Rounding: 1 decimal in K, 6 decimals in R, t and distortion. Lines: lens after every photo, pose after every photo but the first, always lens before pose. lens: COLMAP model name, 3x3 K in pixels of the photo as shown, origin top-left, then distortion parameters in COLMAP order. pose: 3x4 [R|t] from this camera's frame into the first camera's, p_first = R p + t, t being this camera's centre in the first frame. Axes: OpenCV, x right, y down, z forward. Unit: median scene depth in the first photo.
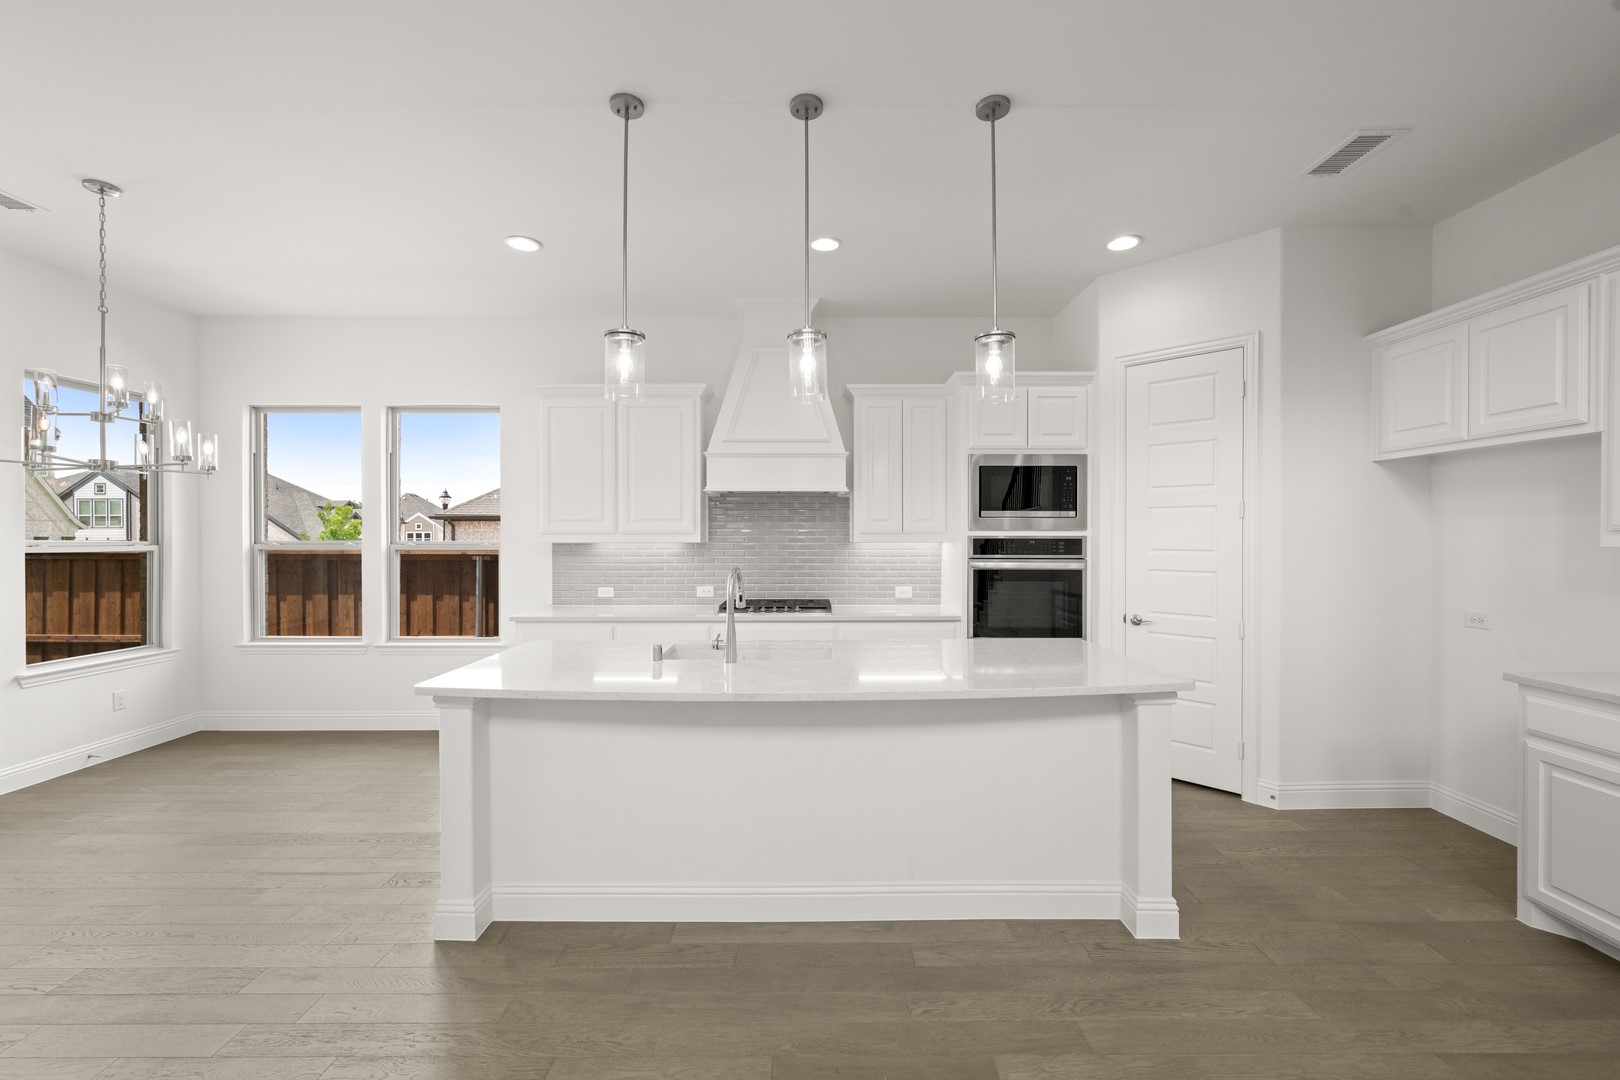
lens RADIAL K [[680.2, 0, 806.9], [0, 680.2, 541.9], [0, 0, 1]] dist [0.002475, -0.000023]
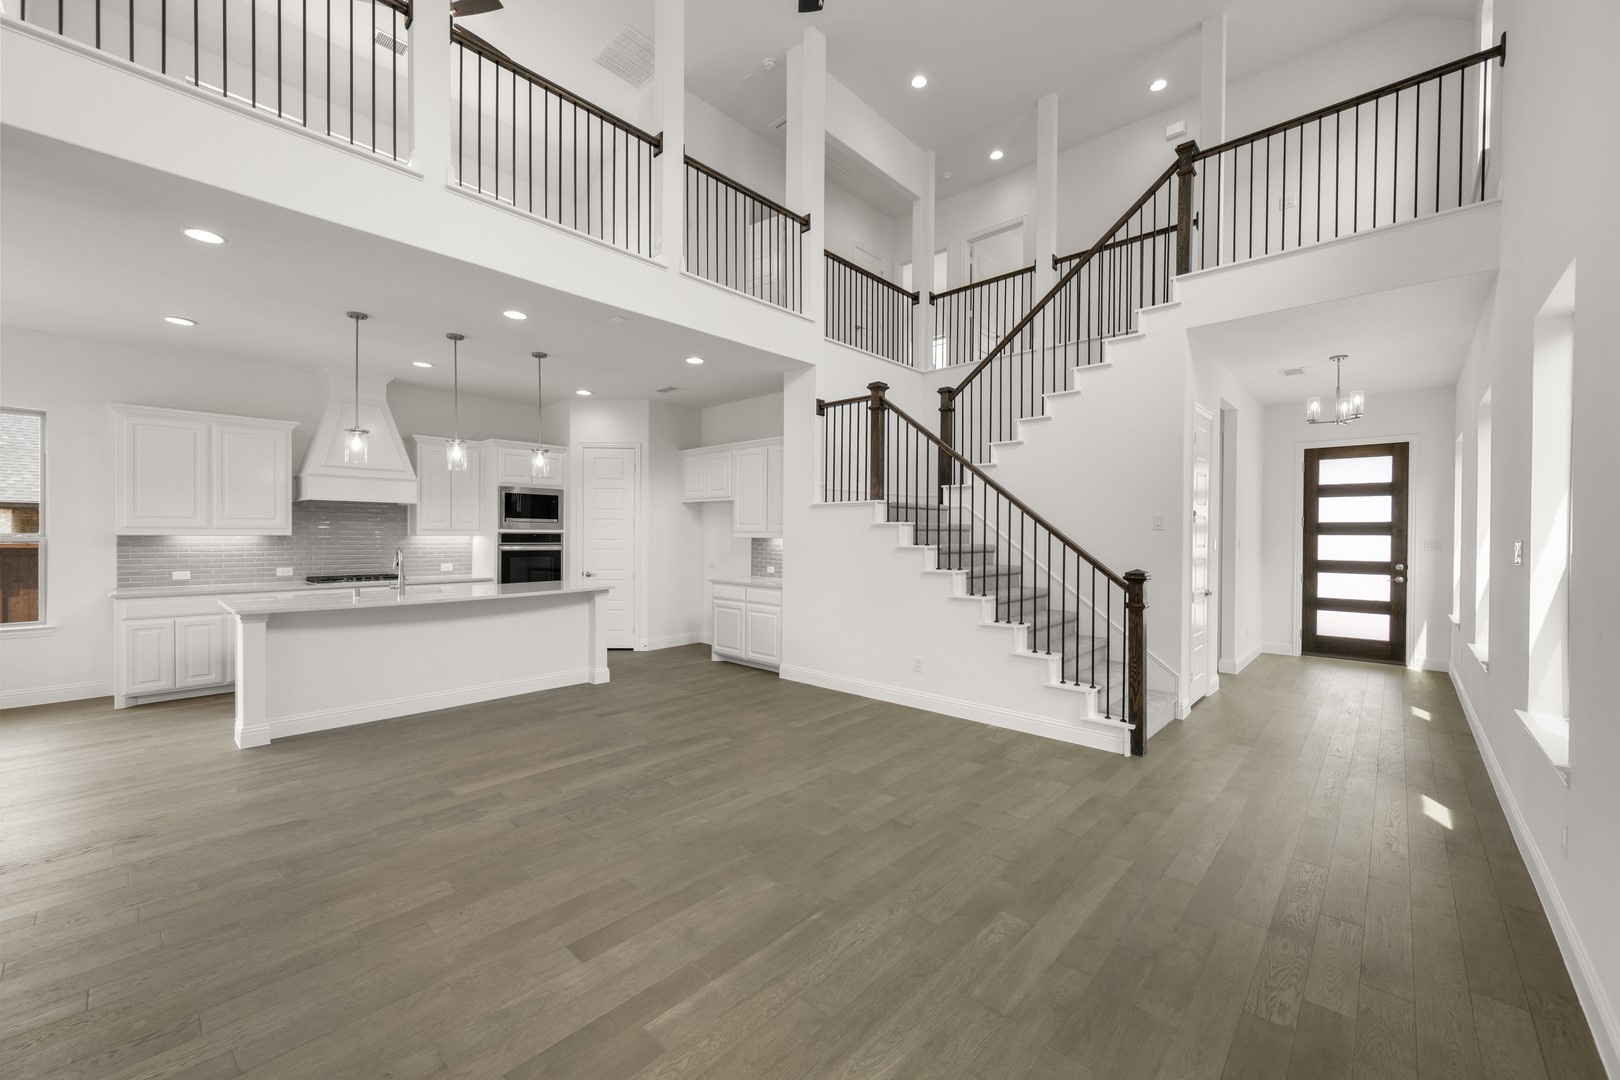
lens RADIAL K [[629.2, 0, 811.1], [0, 629.2, 537.2], [0, 0, 1]] dist [-0.001872, 0.000929]
pose [[0.680356, 0.002238, 0.732878, -0.423409], [0.000301, 0.999994, -0.003333, 0.010664], [-0.732881, 0.002488, 0.680352, -0.735149]]
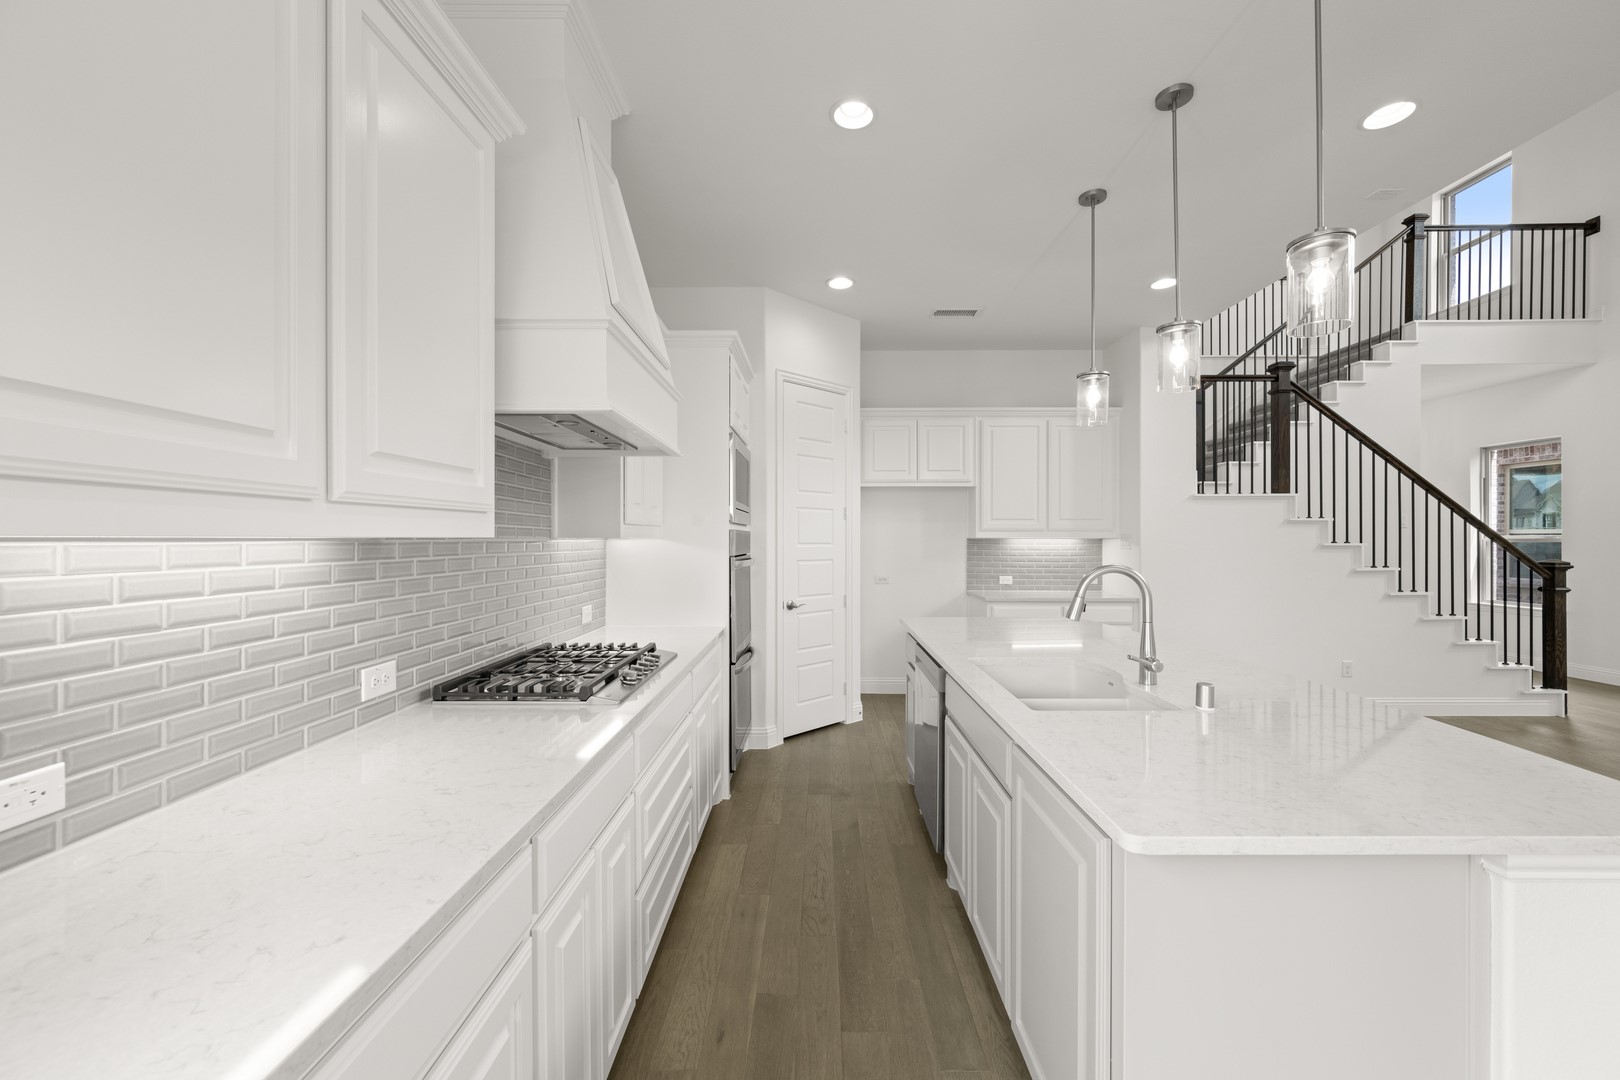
lens RADIAL K [[629.2, 0, 803.7], [0, 629.2, 540.7], [0, 0, 1]] dist [-0.001872, 0.000929]
pose [[0.016117, -0.001891, 0.999868, -0.558104], [0.011183, 0.999936, 0.001711, 0.004402], [-0.999808, 0.011154, 0.016137, 0.930848]]
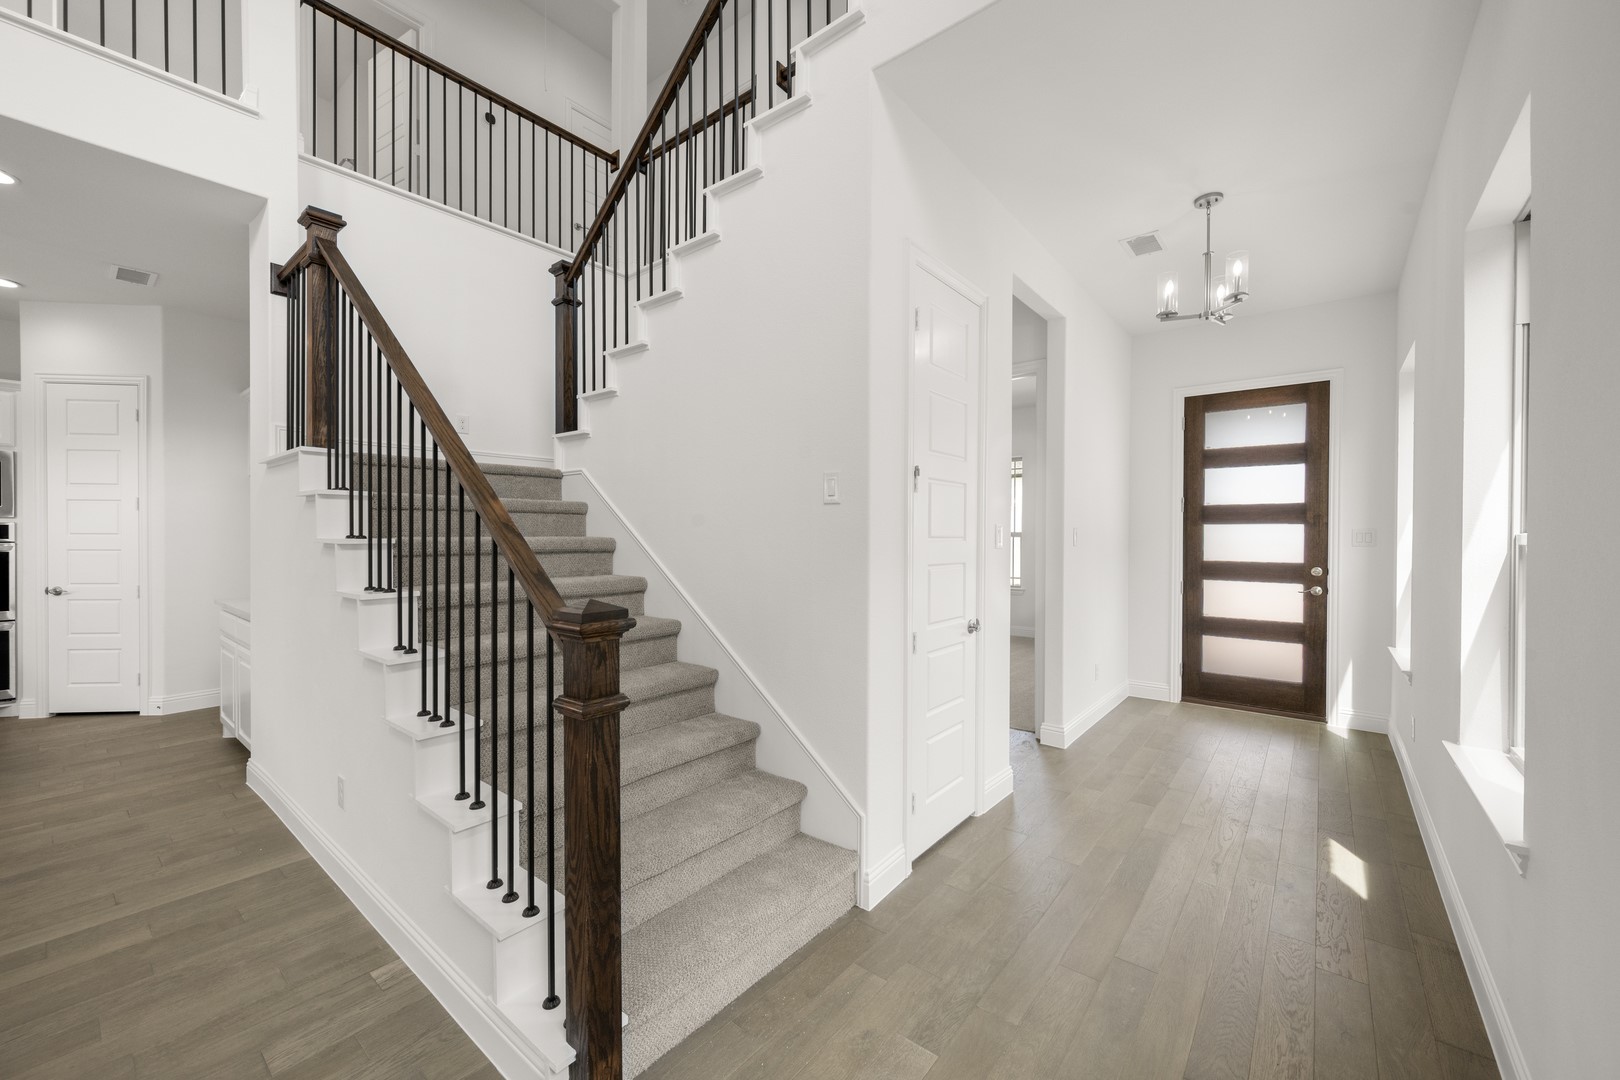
lens RADIAL K [[629.2, 0, 818.5], [0, 629.2, 538.6], [0, 0, 1]] dist [-0.001872, 0.000929]
pose [[0.626309, -0.003707, 0.779566, 0.447111], [0.003097, 0.999993, 0.002267, 0.021676], [-0.779569, 0.000995, 0.626316, -0.754325]]
